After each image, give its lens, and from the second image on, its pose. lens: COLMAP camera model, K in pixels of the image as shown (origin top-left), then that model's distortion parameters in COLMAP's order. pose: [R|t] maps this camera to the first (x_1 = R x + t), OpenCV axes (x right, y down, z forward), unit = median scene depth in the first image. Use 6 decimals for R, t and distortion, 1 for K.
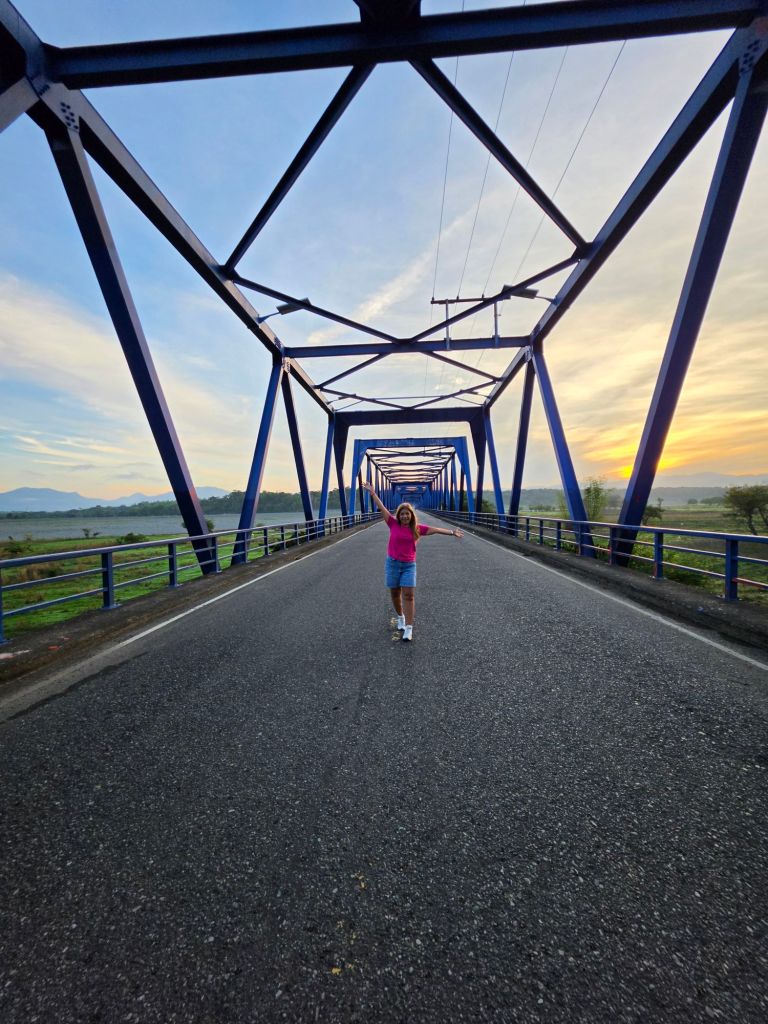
lens RADIAL K [[410.7, 0, 384.0], [0, 410.7, 510.7], [0, 0, 1]] dist [-0.007540, 0.001820]
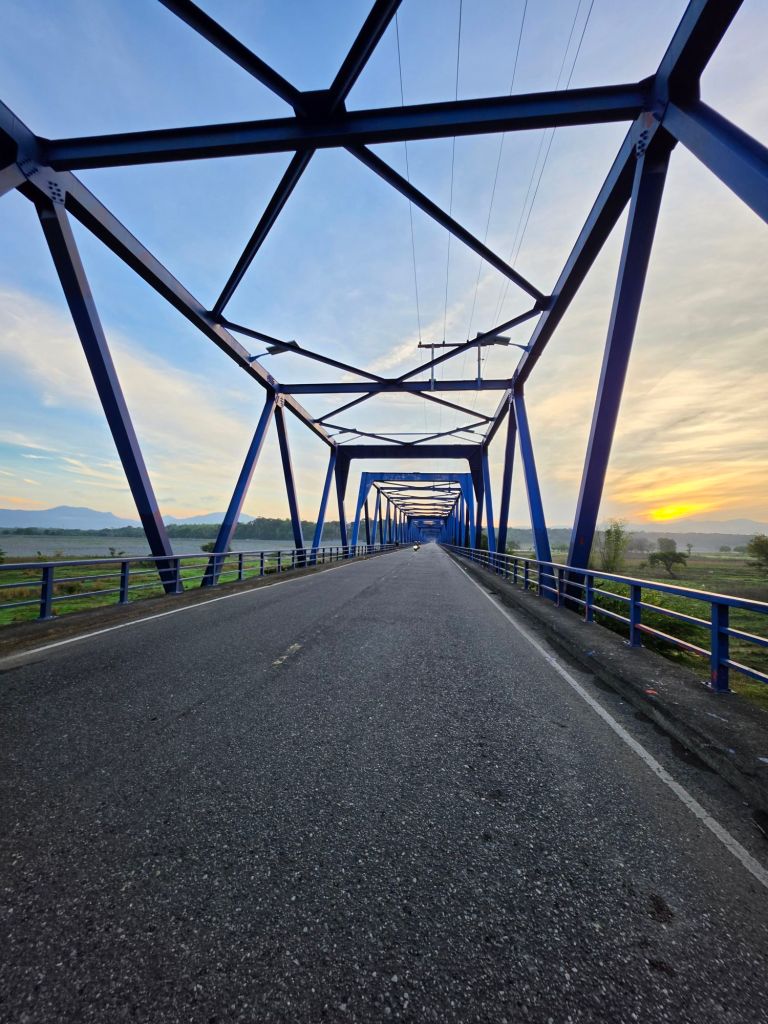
lens RADIAL K [[410.7, 0, 386.4], [0, 410.7, 506.2], [0, 0, 1]] dist [-0.007540, 0.001820]
pose [[0.997645, 0.042348, -0.053958, 0.130913], [-0.047062, 0.994891, -0.089313, -0.000691], [0.049900, 0.091642, 0.994541, -0.020029]]
